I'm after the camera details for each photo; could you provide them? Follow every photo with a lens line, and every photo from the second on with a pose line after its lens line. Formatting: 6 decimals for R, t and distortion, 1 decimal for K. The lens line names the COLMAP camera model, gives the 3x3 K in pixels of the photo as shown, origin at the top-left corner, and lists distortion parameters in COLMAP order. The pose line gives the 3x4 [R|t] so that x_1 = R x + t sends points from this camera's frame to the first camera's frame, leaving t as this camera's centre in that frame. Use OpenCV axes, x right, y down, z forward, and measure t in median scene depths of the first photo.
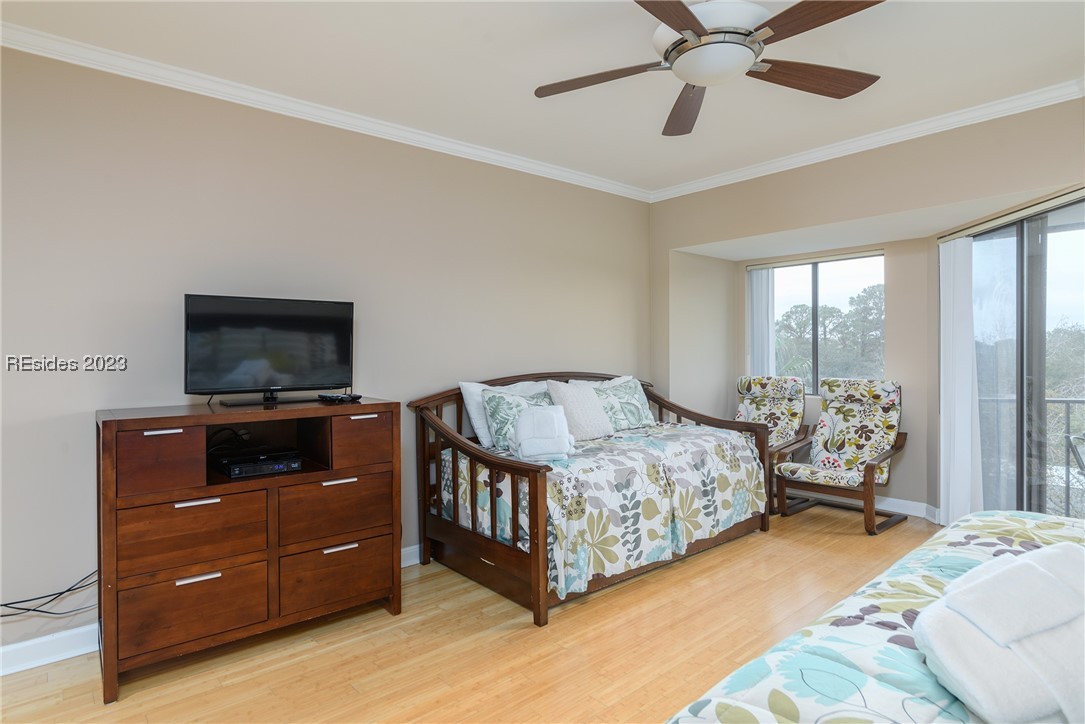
lens RADIAL K [[589.2, 0, 566.1], [0, 589.2, 352.5], [0, 0, 1]] dist [0.002708, -0.000792]
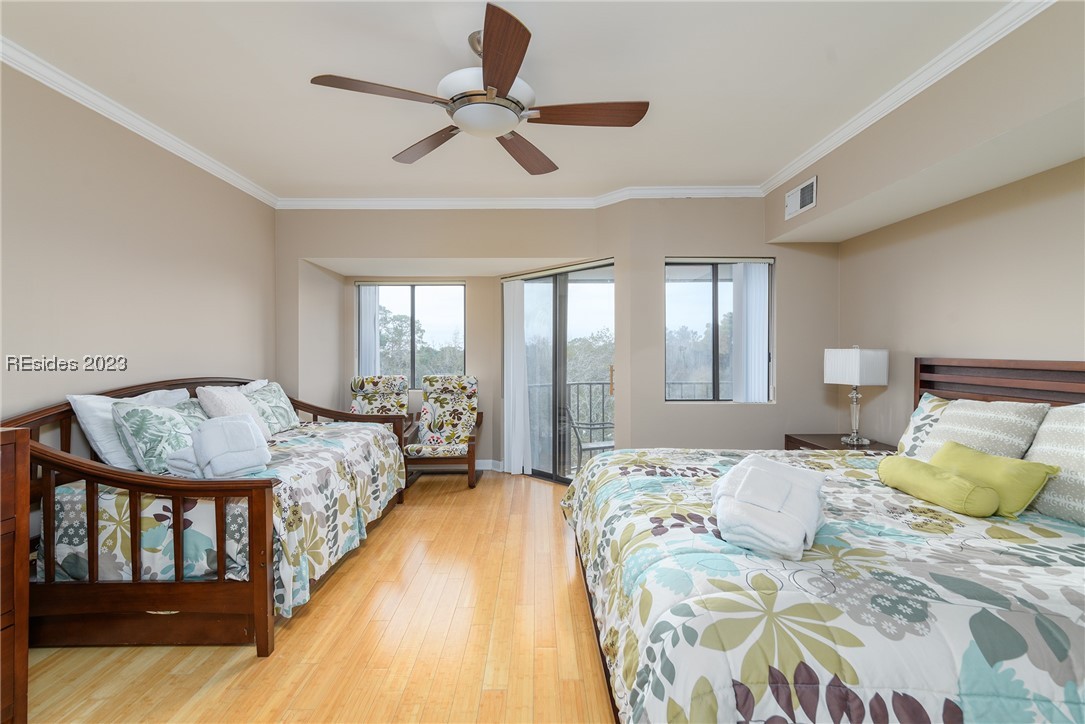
lens RADIAL K [[482.9, 0, 546.4], [0, 482.9, 356.1], [0, 0, 1]] dist [-0.002071, 0.003128]
pose [[0.665567, -0.000814, 0.746337, -0.202346], [0.000031, 0.999999, 0.001063, -0.000407], [-0.746338, -0.000684, 0.665567, 0.116477]]
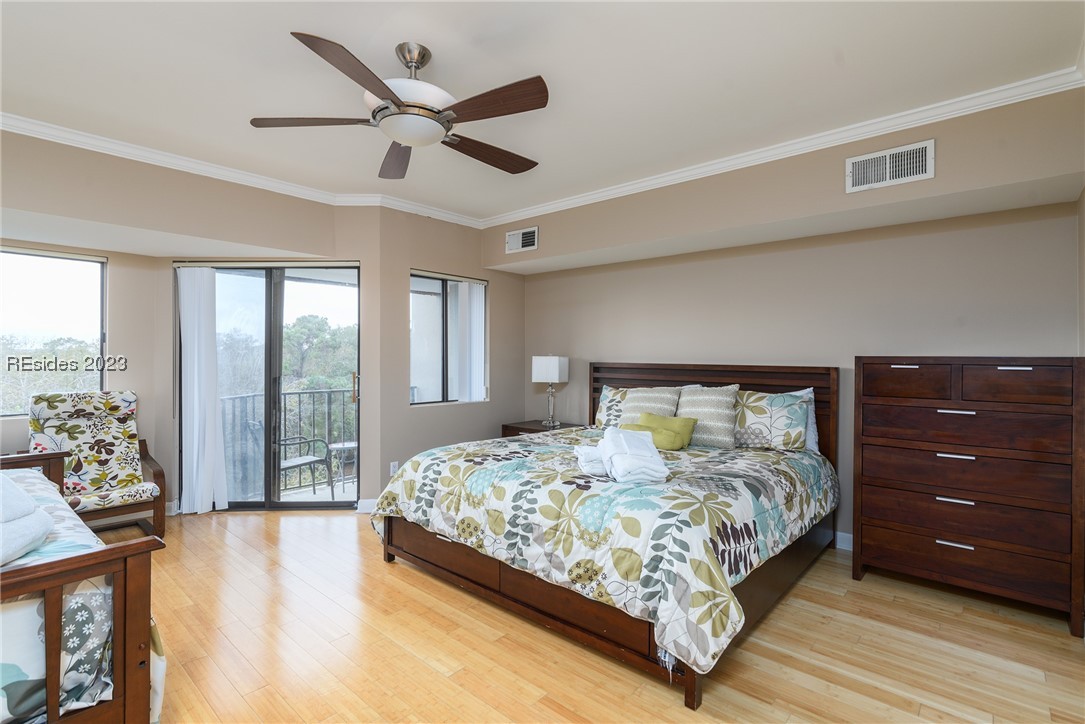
lens RADIAL K [[500.2, 0, 547.0], [0, 500.2, 358.5], [0, 0, 1]] dist [-0.008683, 0.001137]
pose [[-0.103484, 0.007299, 0.994604, -0.401606], [0.003613, 0.999969, -0.006963, 0.001019], [-0.994625, 0.002873, -0.103507, 0.405047]]
